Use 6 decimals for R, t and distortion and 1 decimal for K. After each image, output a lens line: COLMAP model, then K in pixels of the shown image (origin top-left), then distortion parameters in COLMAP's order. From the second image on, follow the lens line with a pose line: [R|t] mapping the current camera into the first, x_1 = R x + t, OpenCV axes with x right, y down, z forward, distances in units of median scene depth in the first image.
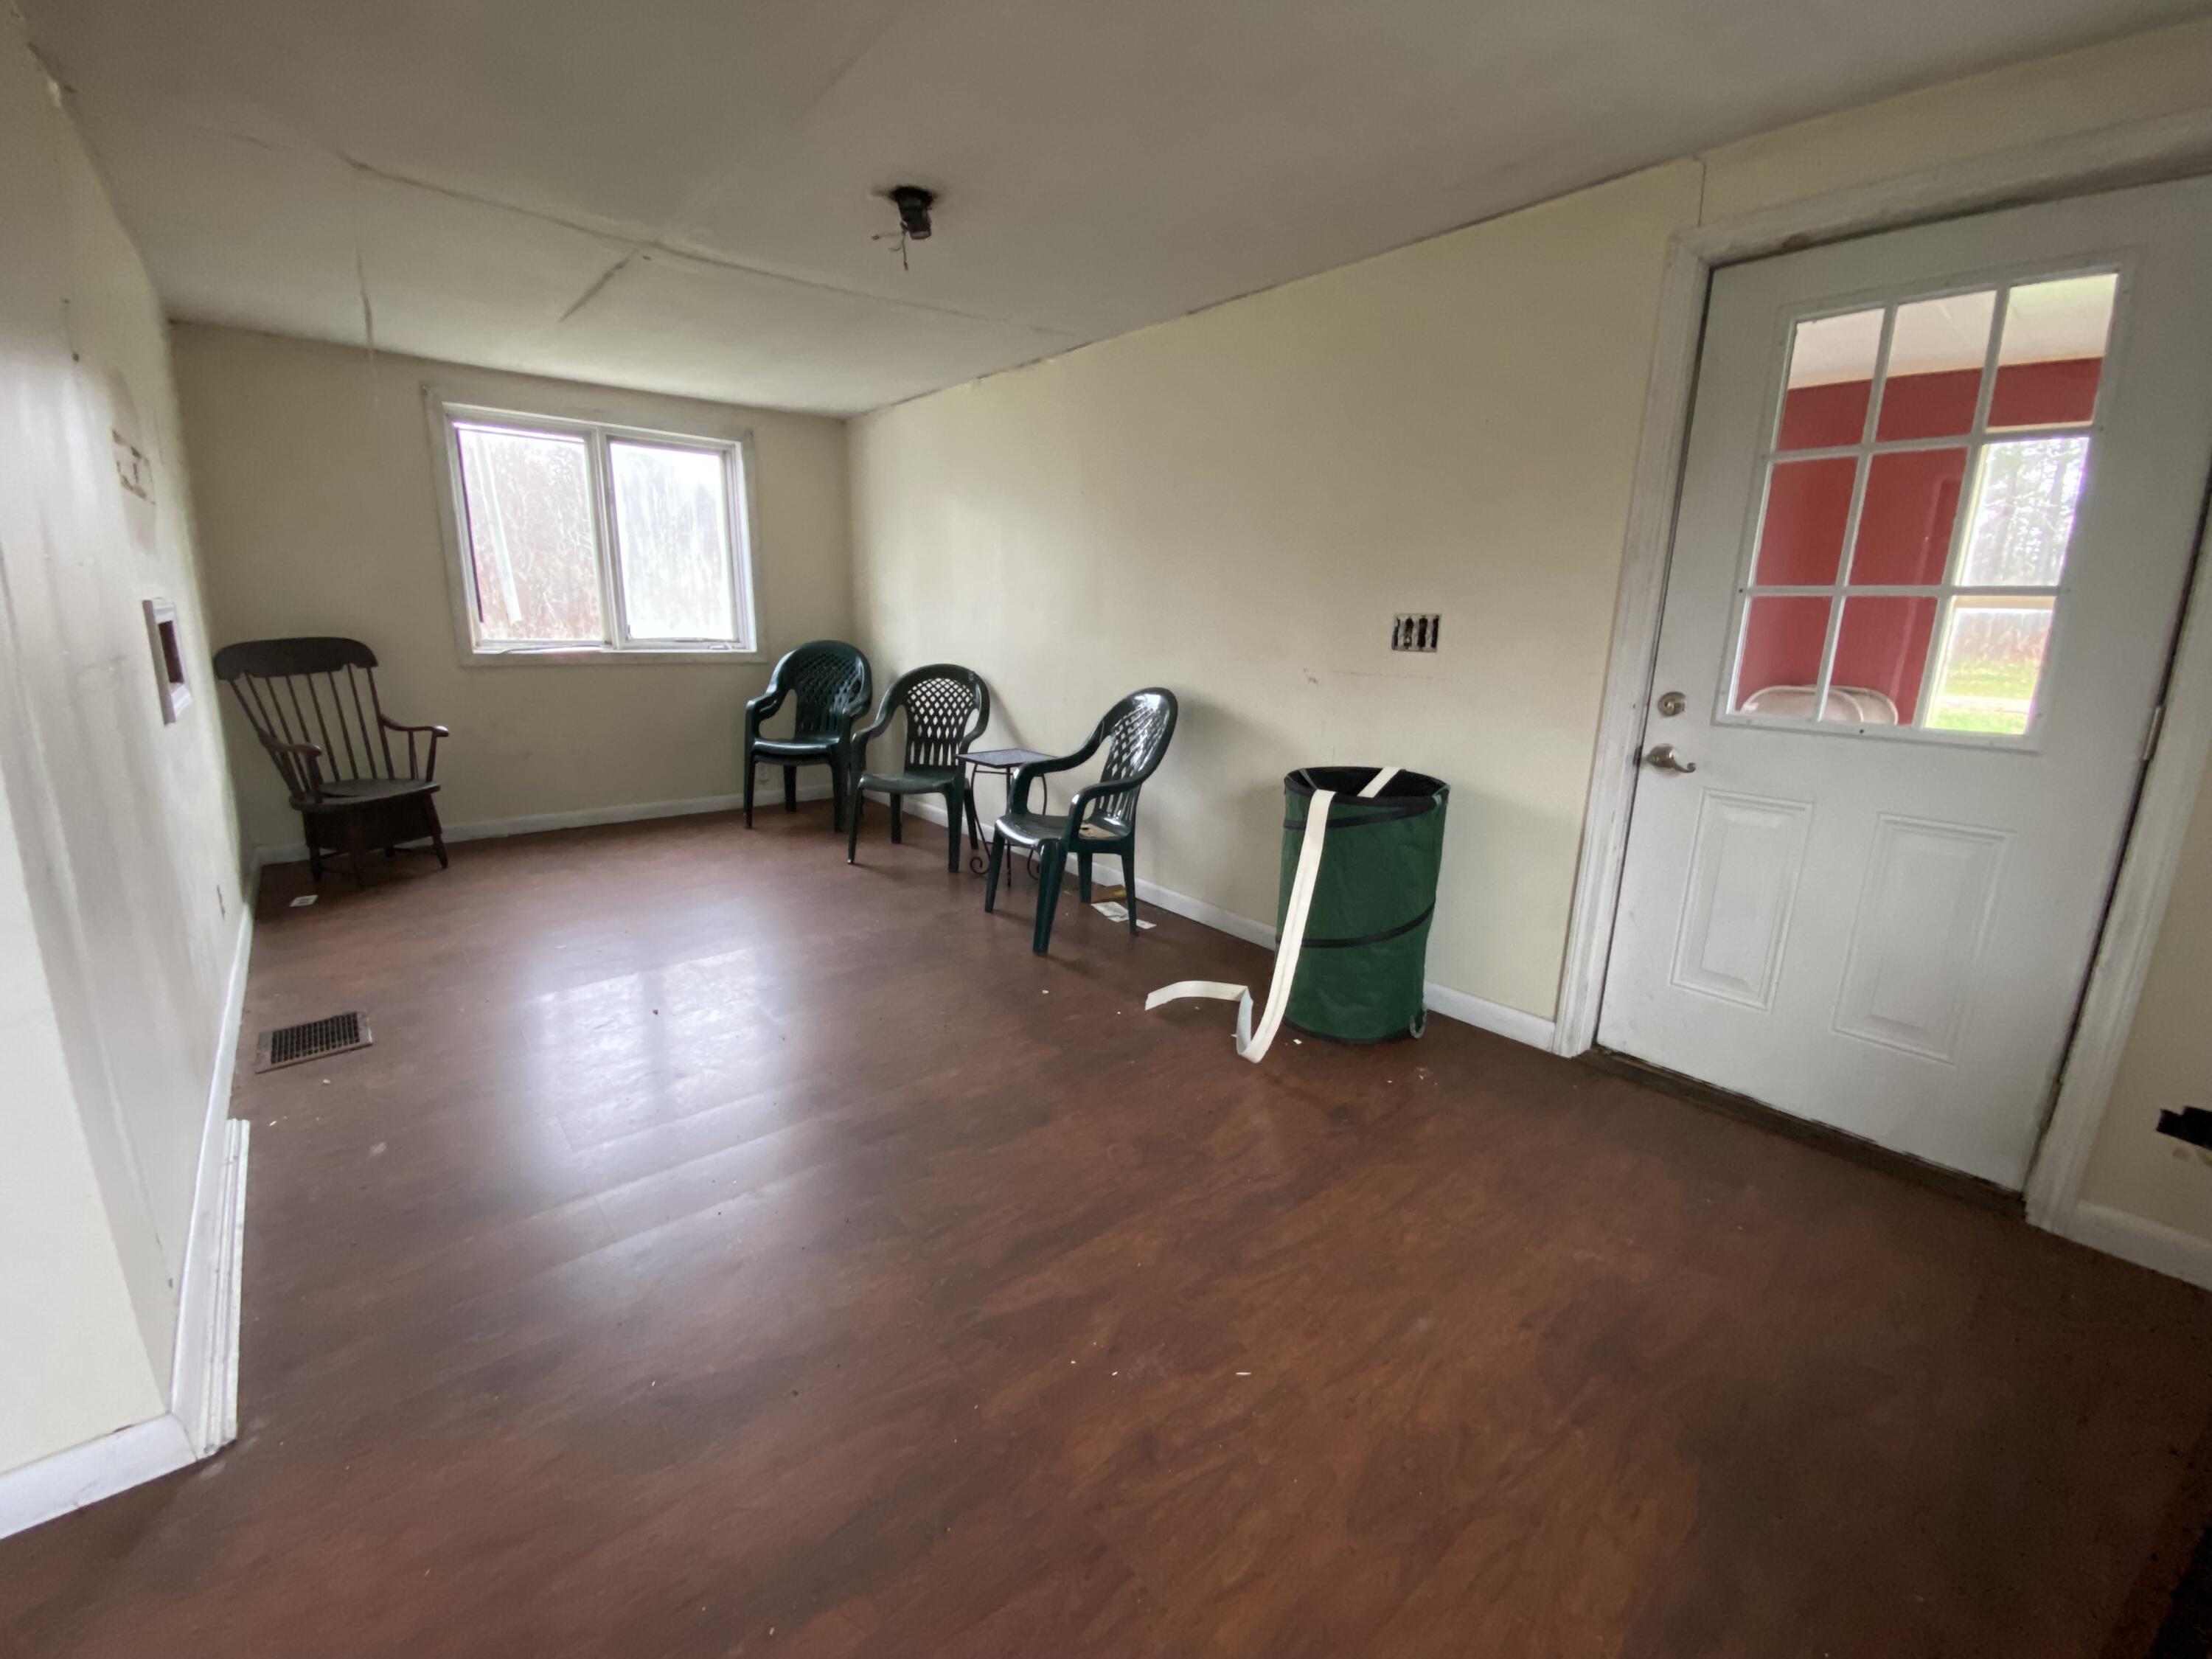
lens RADIAL K [[927.4, 0, 1124.4], [0, 927.4, 827.7], [0, 0, 1]] dist [0.010981, -0.013025]
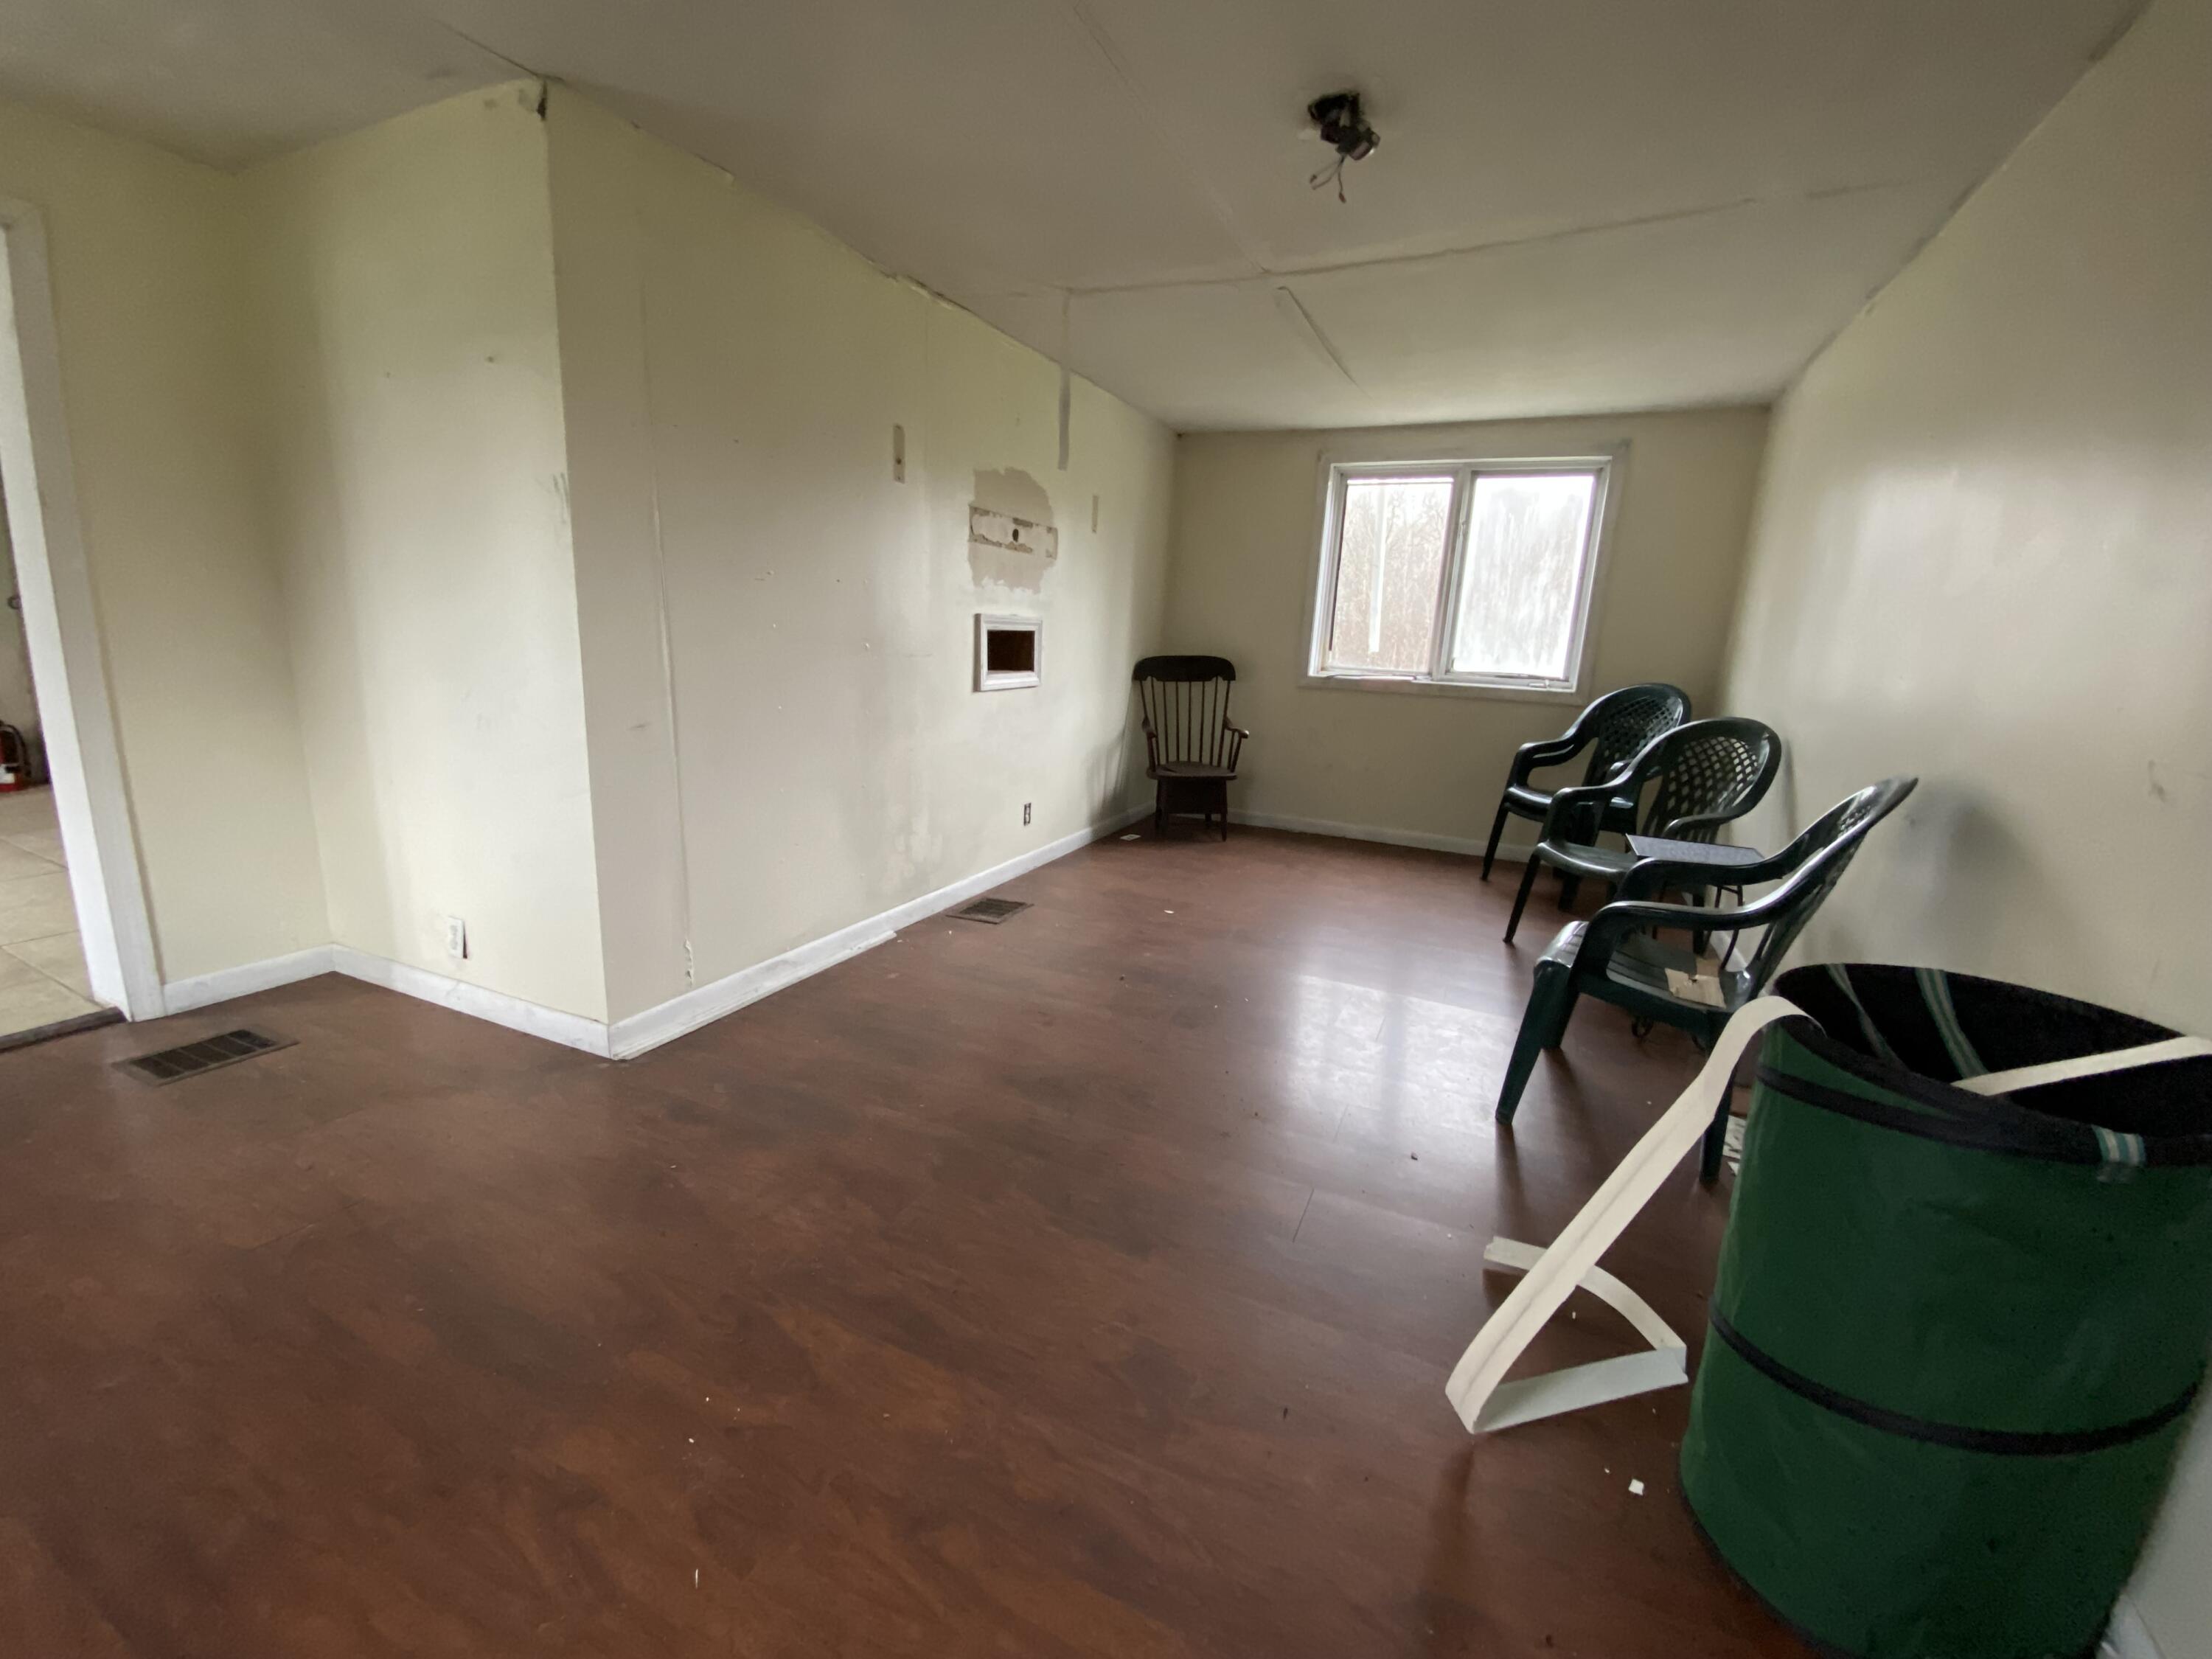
lens RADIAL K [[927.4, 0, 1127.5], [0, 927.4, 838.0], [0, 0, 1]] dist [0.010981, -0.013025]
pose [[0.388283, 0.197121, -0.900211, 0.328436], [-0.243159, 0.964151, 0.106241, -0.061243], [0.888881, 0.177643, 0.422295, 0.356217]]
